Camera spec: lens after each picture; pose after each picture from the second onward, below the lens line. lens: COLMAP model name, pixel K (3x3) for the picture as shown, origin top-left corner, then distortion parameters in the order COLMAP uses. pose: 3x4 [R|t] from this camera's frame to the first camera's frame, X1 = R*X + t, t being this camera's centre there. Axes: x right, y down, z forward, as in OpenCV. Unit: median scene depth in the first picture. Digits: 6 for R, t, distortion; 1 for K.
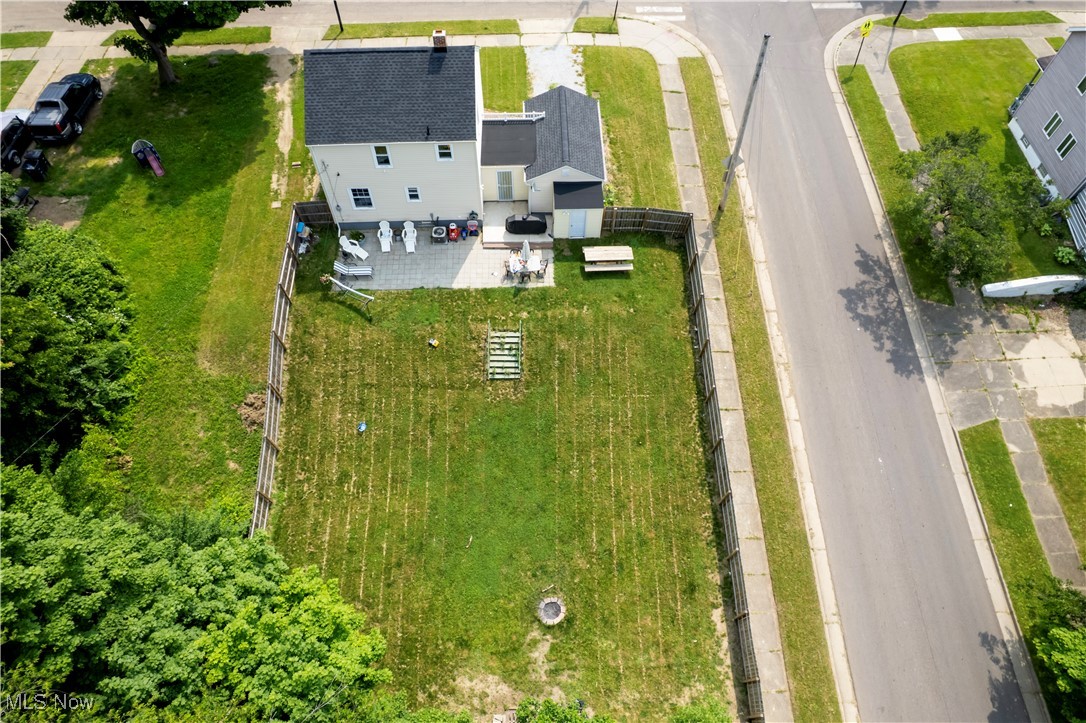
lens RADIAL K [[698.4, 0, 546.4], [0, 698.4, 363.0], [0, 0, 1]] dist [-0.060611, 0.047250]
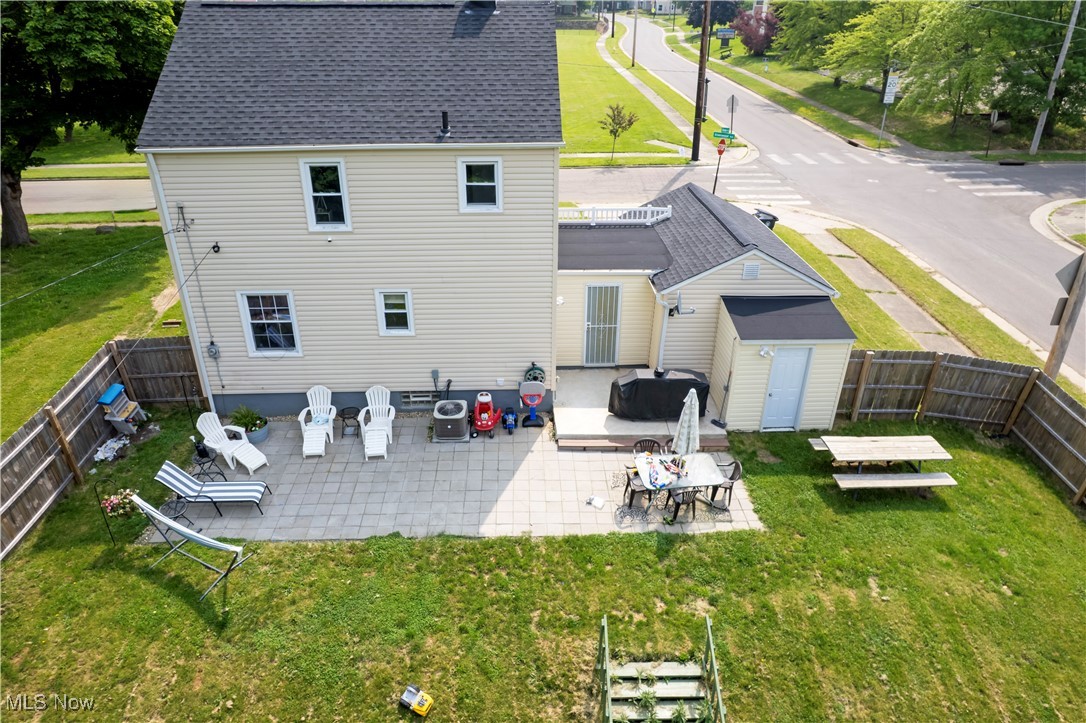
lens RADIAL K [[698.4, 0, 546.3], [0, 698.4, 362.6], [0, 0, 1]] dist [-0.060611, 0.047250]
pose [[0.999922, -0.007074, 0.010249, -0.105131], [0.011320, 0.859313, -0.511324, -0.002444], [-0.005190, 0.511401, 0.859327, 0.653894]]
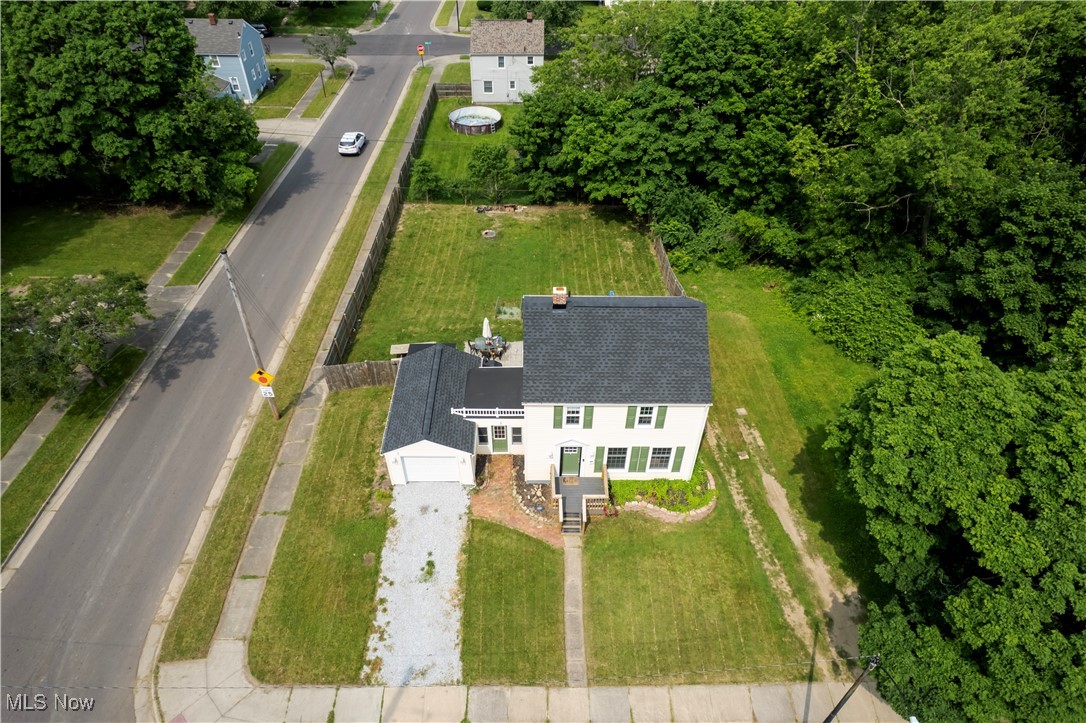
lens RADIAL K [[698.4, 0, 542.7], [0, 698.4, 360.8], [0, 0, 1]] dist [-0.060611, 0.047250]
pose [[-0.999612, -0.027793, 0.001635, -0.121806], [0.006806, -0.186977, 0.982341, -1.265447], [-0.026996, 0.981971, 0.187094, 0.818388]]
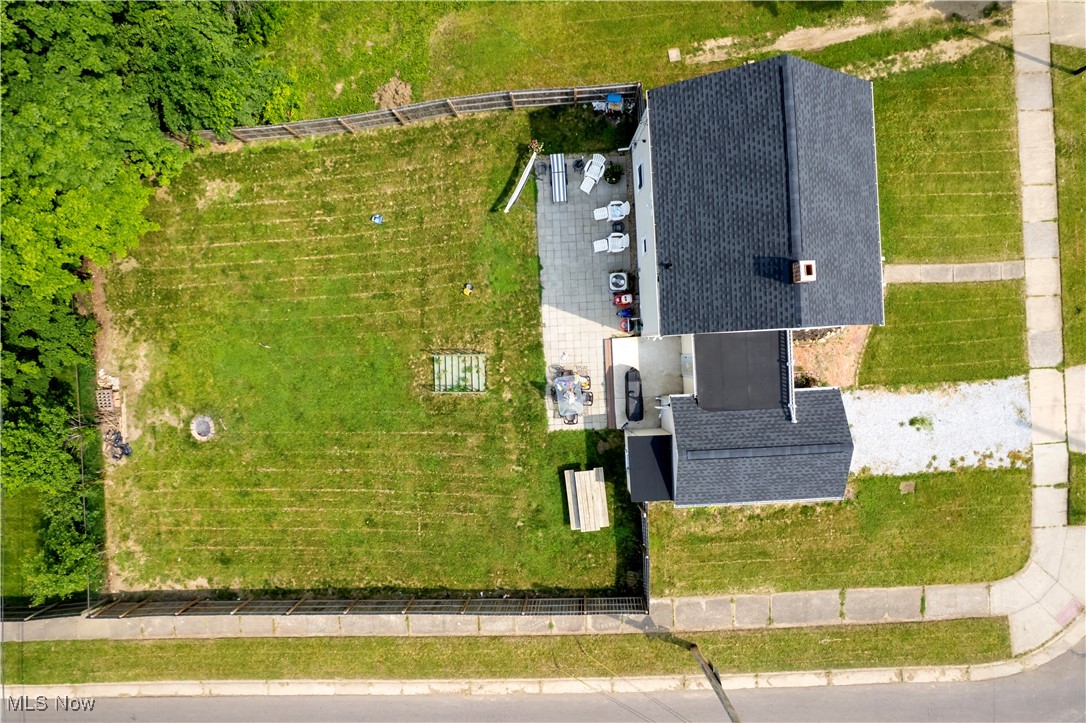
lens RADIAL K [[698.4, 0, 535.9], [0, 698.4, 368.5], [0, 0, 1]] dist [-0.060611, 0.047250]
pose [[0.020396, 0.999704, 0.013260, -0.072617], [-0.852060, 0.010442, 0.523340, -0.526224], [0.523046, -0.021973, 0.852021, 0.307189]]
